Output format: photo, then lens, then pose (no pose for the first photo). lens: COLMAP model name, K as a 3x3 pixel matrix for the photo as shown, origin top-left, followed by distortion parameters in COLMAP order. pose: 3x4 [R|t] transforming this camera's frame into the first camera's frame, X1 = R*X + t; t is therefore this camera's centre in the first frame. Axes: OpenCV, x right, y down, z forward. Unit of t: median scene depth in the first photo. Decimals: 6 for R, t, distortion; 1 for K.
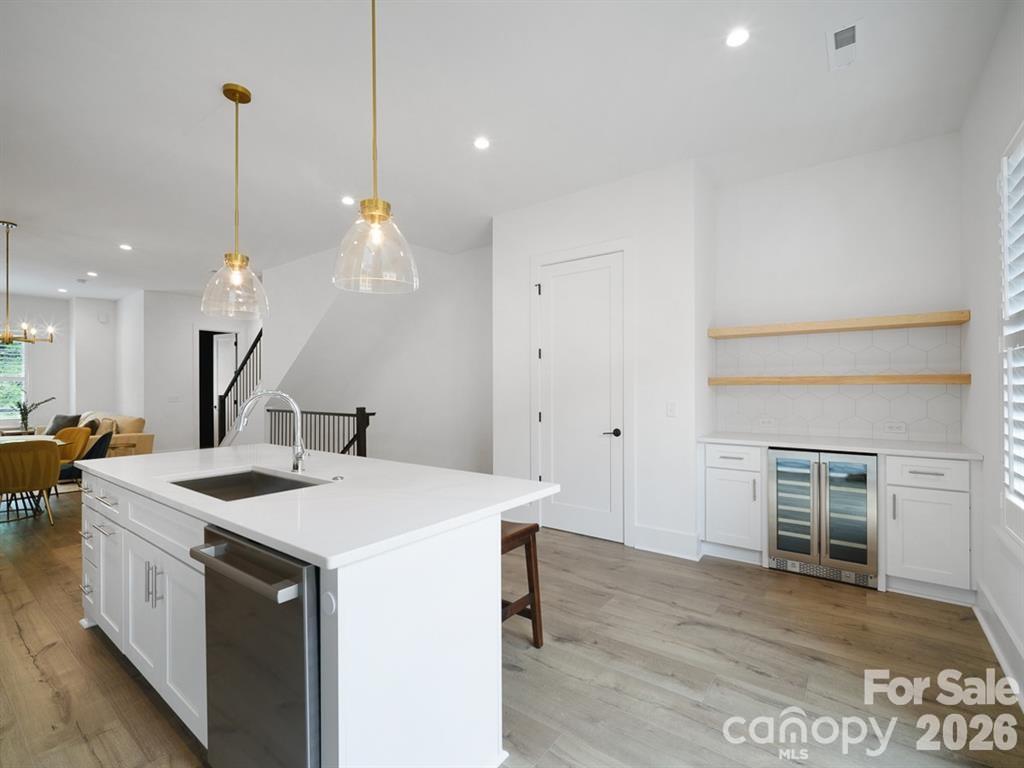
lens RADIAL K [[451.3, 0, 515.7], [0, 451.3, 387.4], [0, 0, 1]] dist [0.002693, 0.000112]
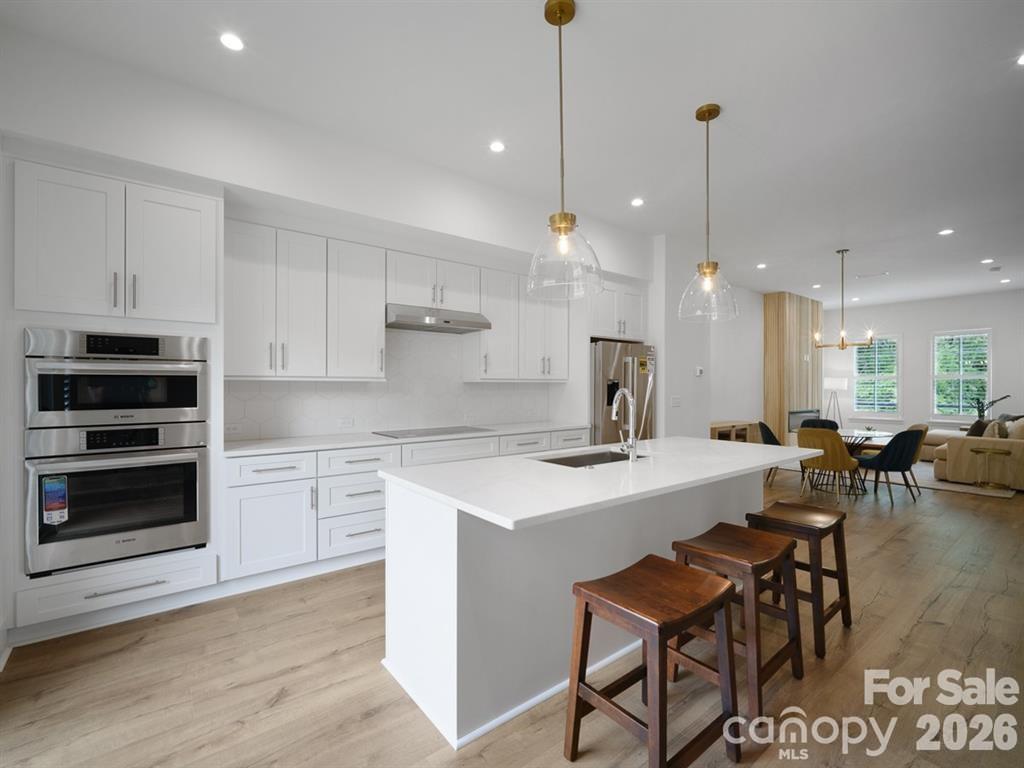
lens RADIAL K [[464.1, 0, 531.1], [0, 464.1, 383.8], [0, 0, 1]] dist [-0.015850, -0.000244]
pose [[-0.254097, -0.006064, -0.967160, 0.484242], [0.005477, 0.999955, -0.007709, -0.001525], [0.967163, -0.007256, -0.254052, 0.731857]]
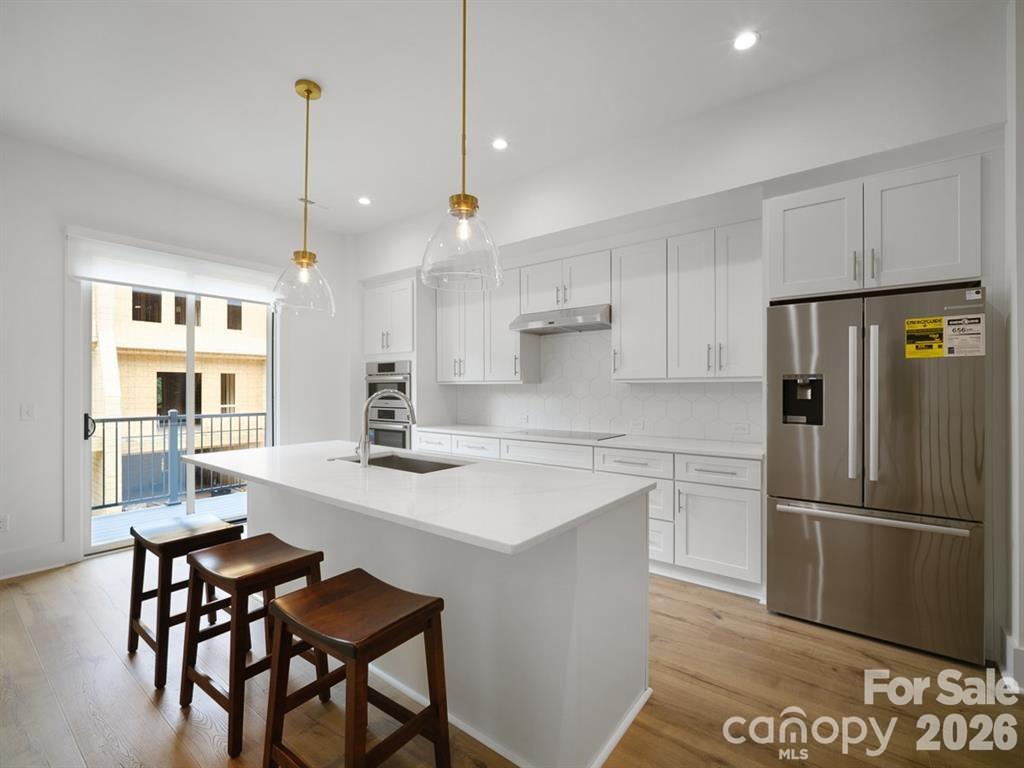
lens RADIAL K [[474.7, 0, 511.2], [0, 474.7, 387.7], [0, 0, 1]] dist [-0.009843, 0.000130]
pose [[-0.998542, 0.000271, 0.053987, -0.608075], [-0.000072, 0.999980, -0.006337, 0.001093], [-0.053988, -0.006332, -0.998522, 1.447816]]
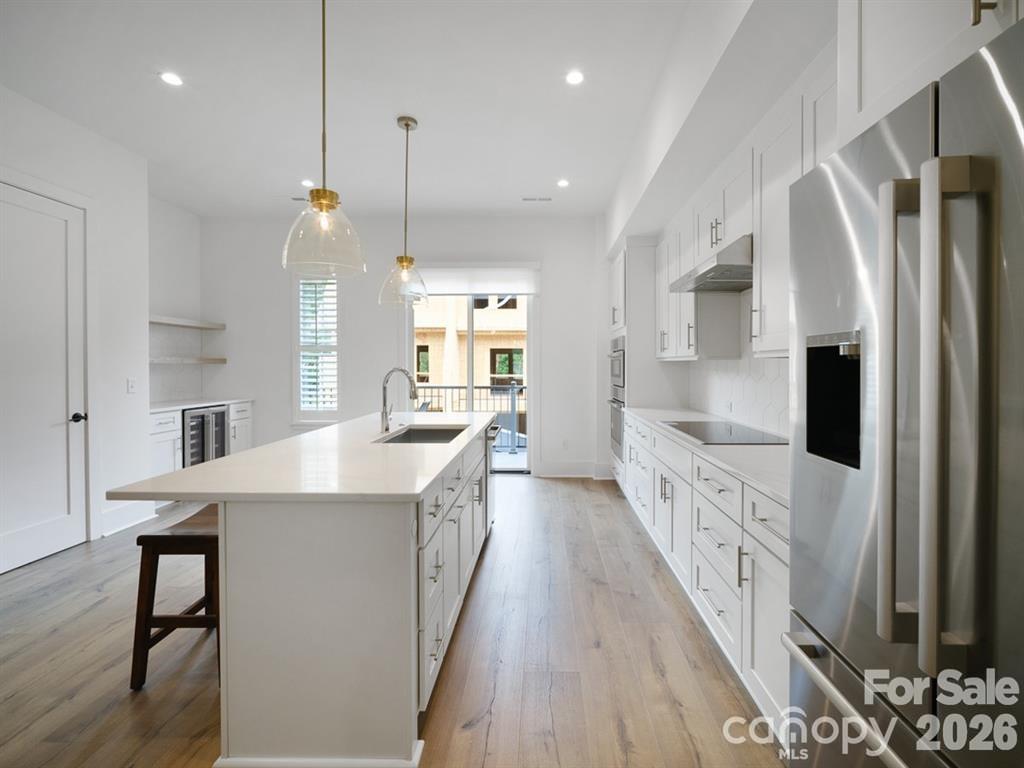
lens RADIAL K [[466.5, 0, 516.4], [0, 466.5, 368.9], [0, 0, 1]] dist [-0.001664, -0.000031]
pose [[-0.539151, -0.007716, 0.842174, -1.217988], [-0.005000, 0.999970, 0.005960, -0.003327], [-0.842195, -0.000998, -0.539173, 0.963346]]
